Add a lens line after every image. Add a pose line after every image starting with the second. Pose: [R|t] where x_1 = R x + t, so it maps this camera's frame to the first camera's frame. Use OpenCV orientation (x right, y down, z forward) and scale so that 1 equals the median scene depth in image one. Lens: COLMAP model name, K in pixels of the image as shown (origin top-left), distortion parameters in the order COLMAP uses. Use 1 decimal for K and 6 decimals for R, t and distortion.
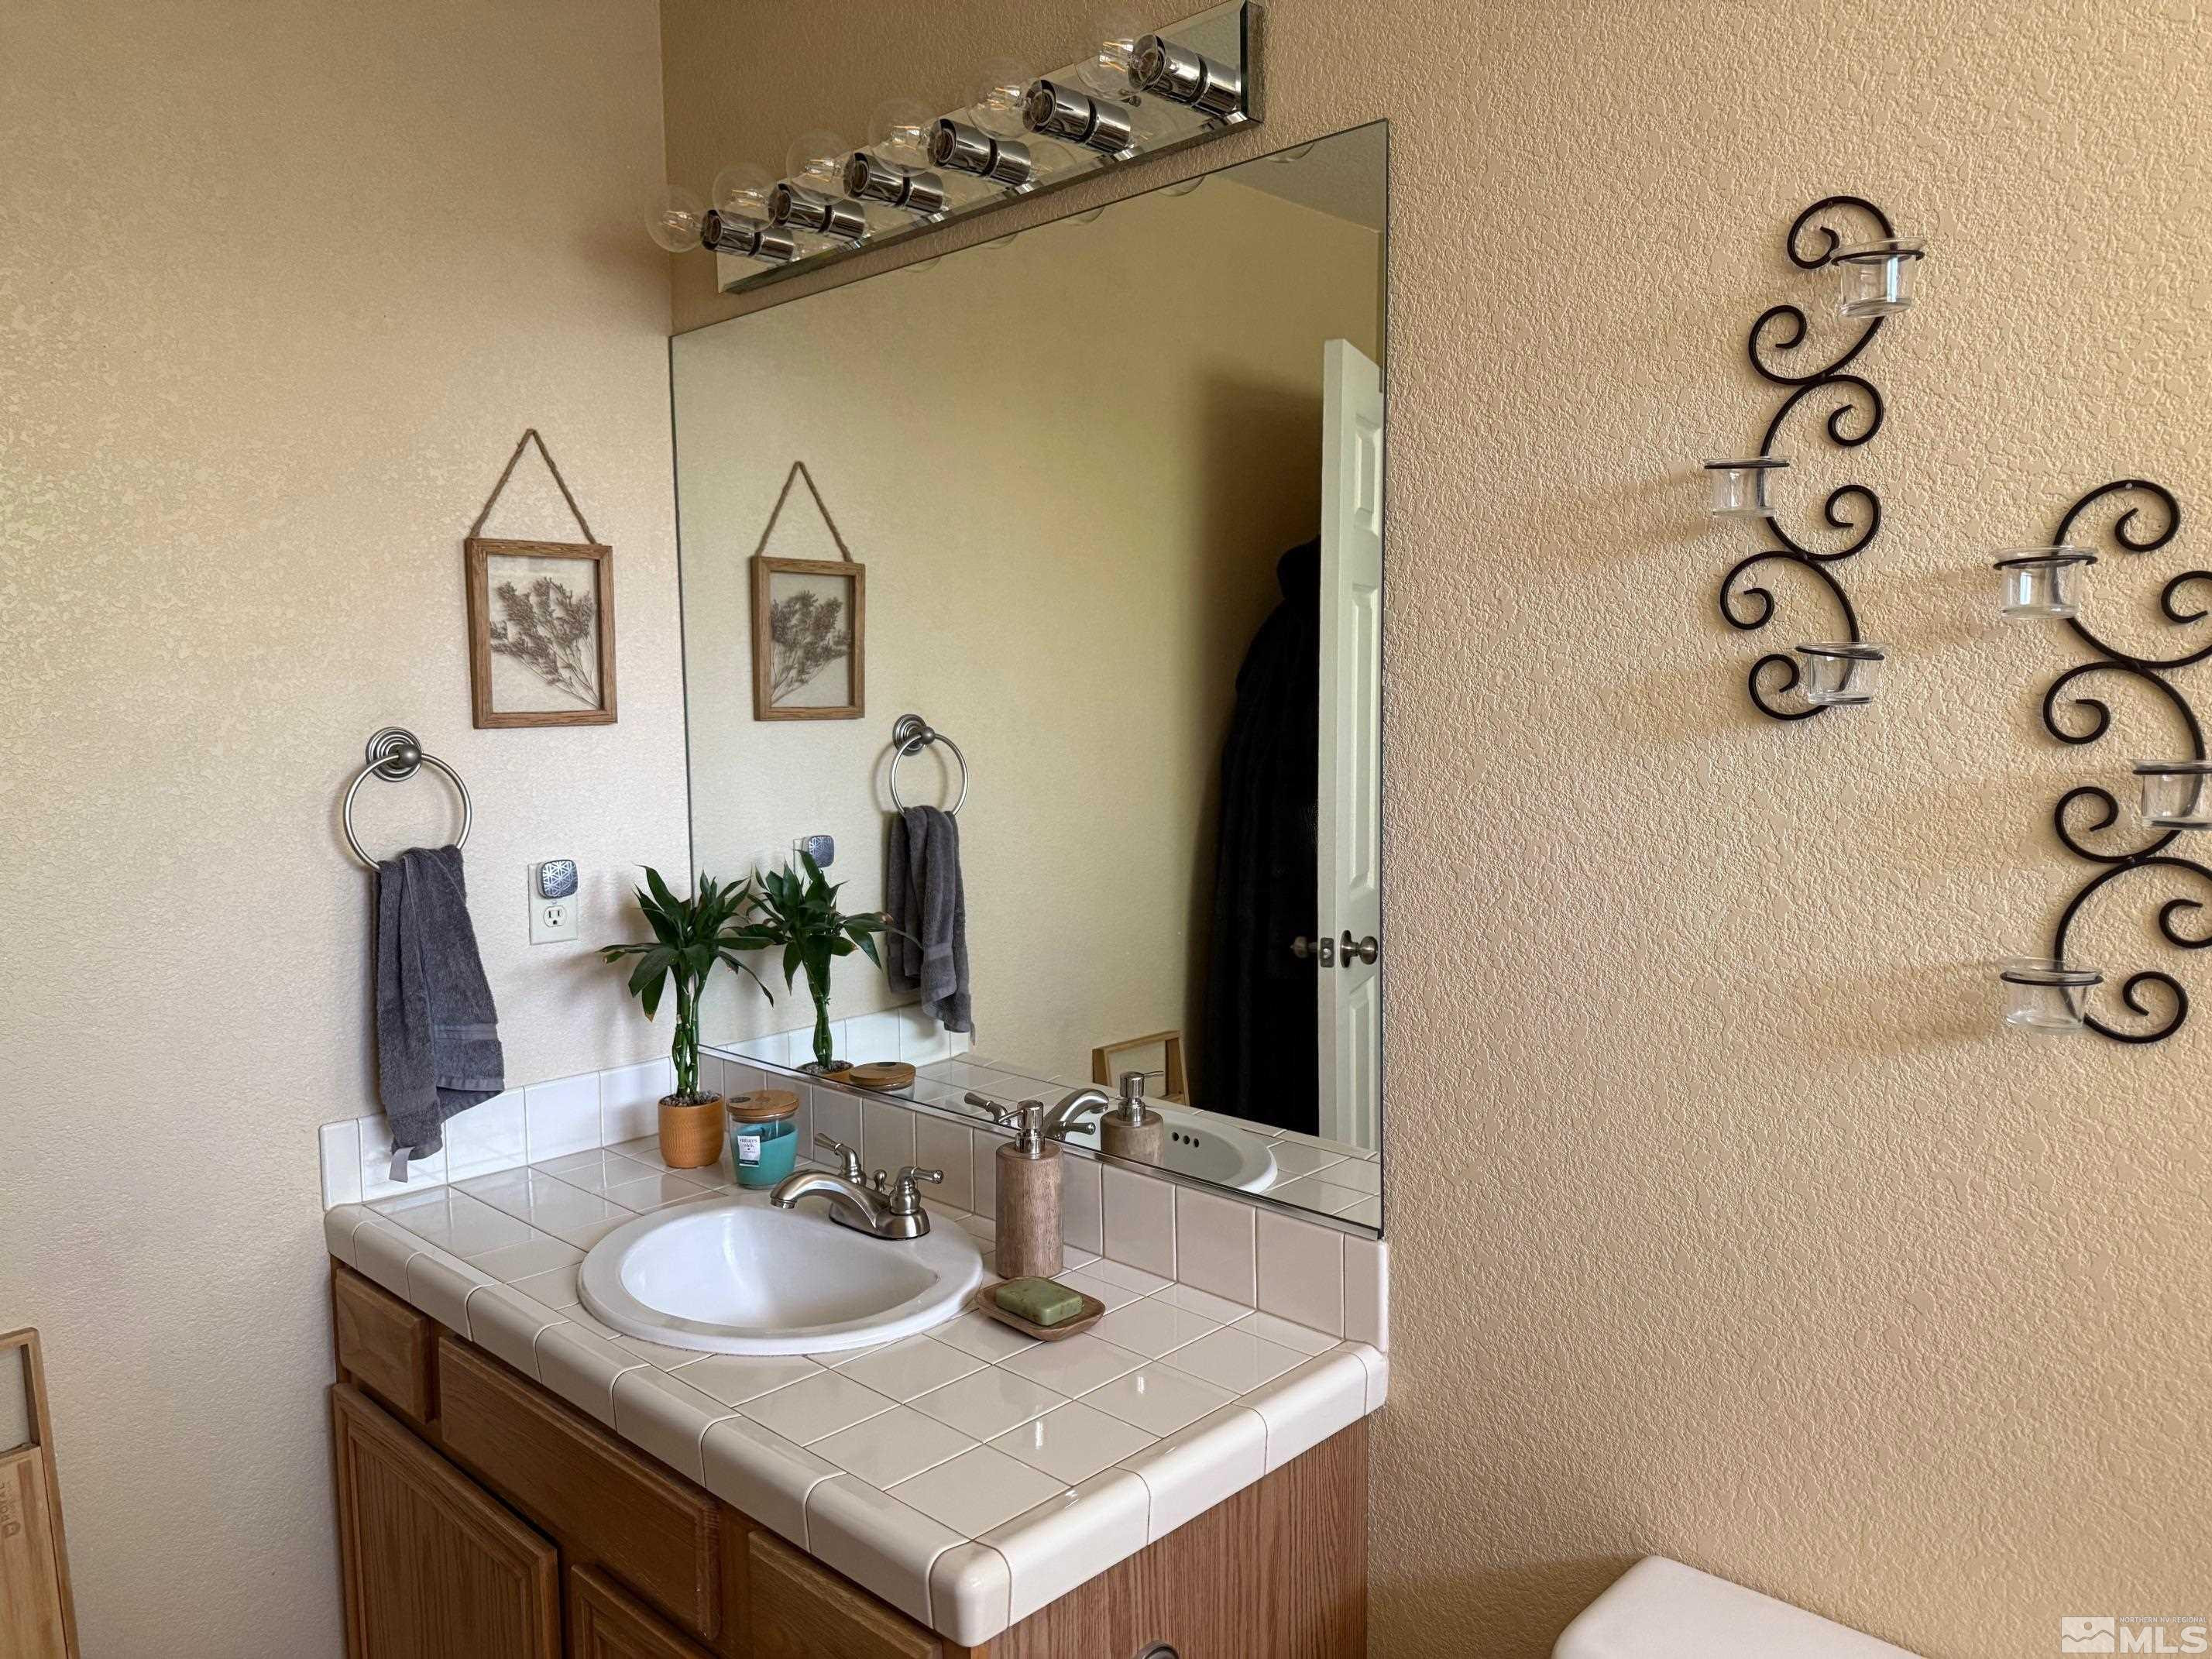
lens RADIAL K [[1558.4, 0, 1104.3], [0, 1558.4, 837.8], [0, 0, 1]] dist [0.065166, -0.081654]
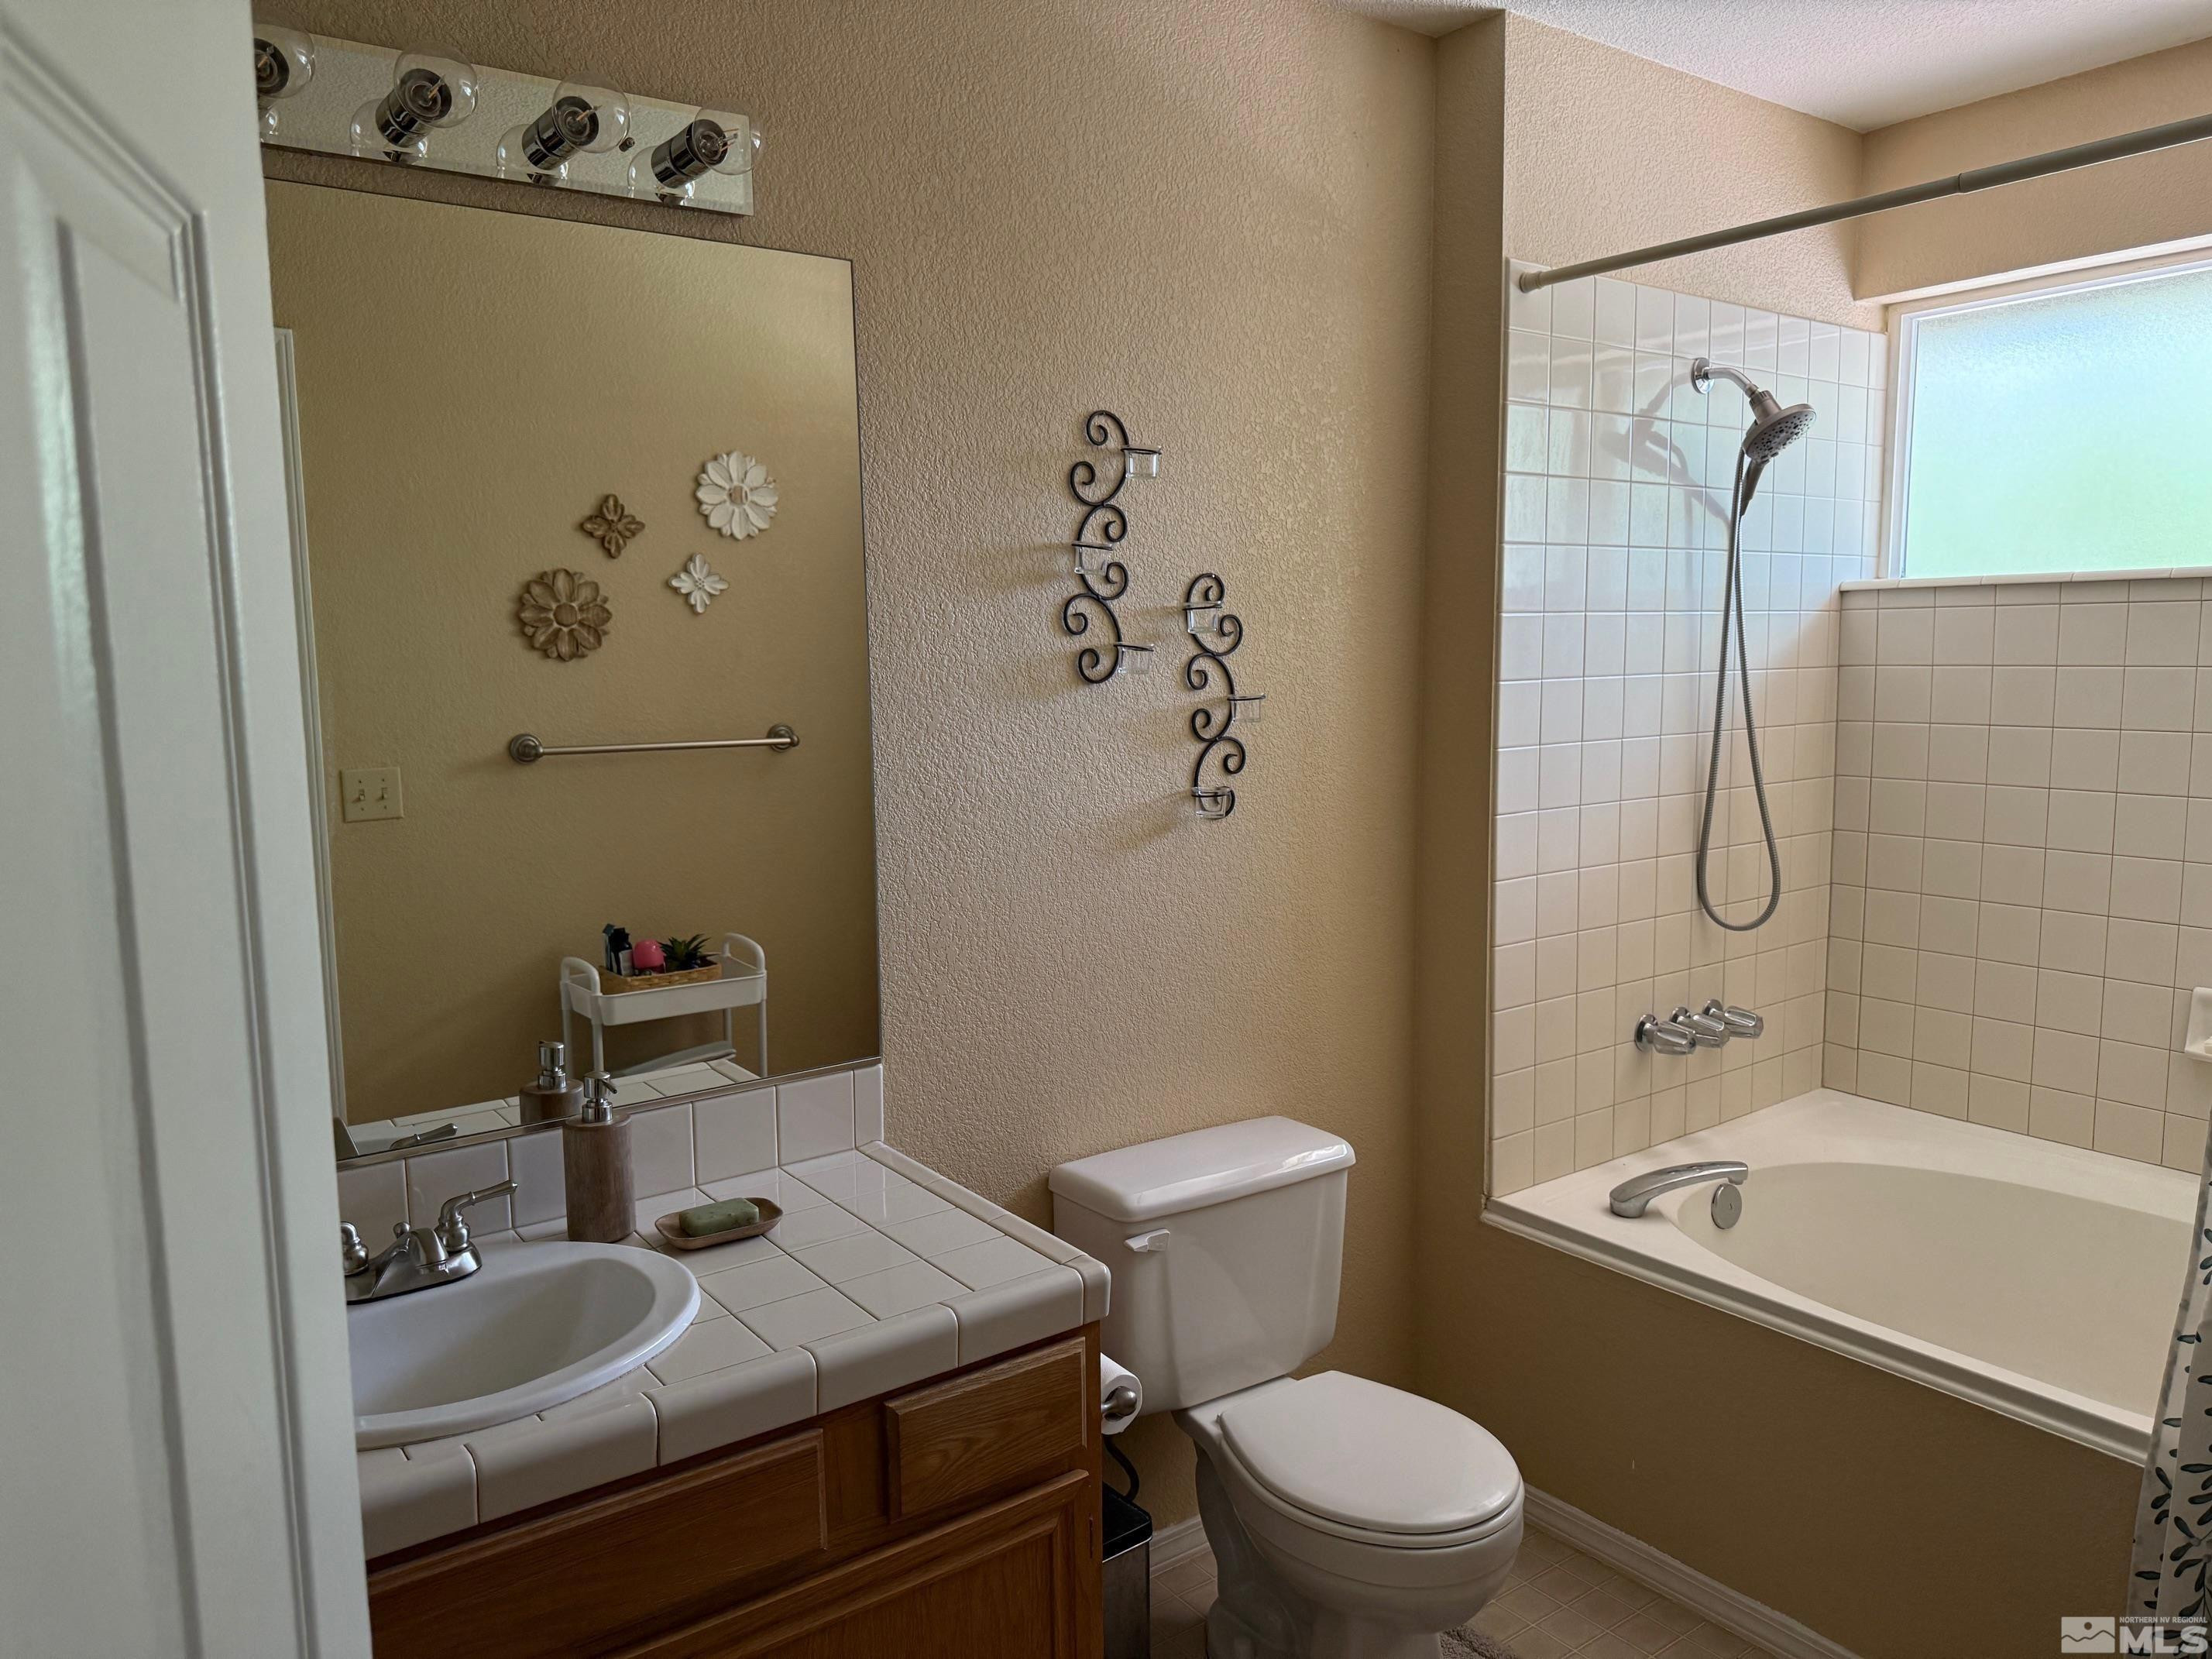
lens RADIAL K [[1558.4, 0, 1104.3], [0, 1558.4, 837.8], [0, 0, 1]] dist [0.065166, -0.081654]
pose [[0.171503, -0.123100, 0.977463, -1.441391], [0.098328, 0.989348, 0.107344, -0.092683], [-0.980264, 0.077702, 0.181780, 0.675373]]
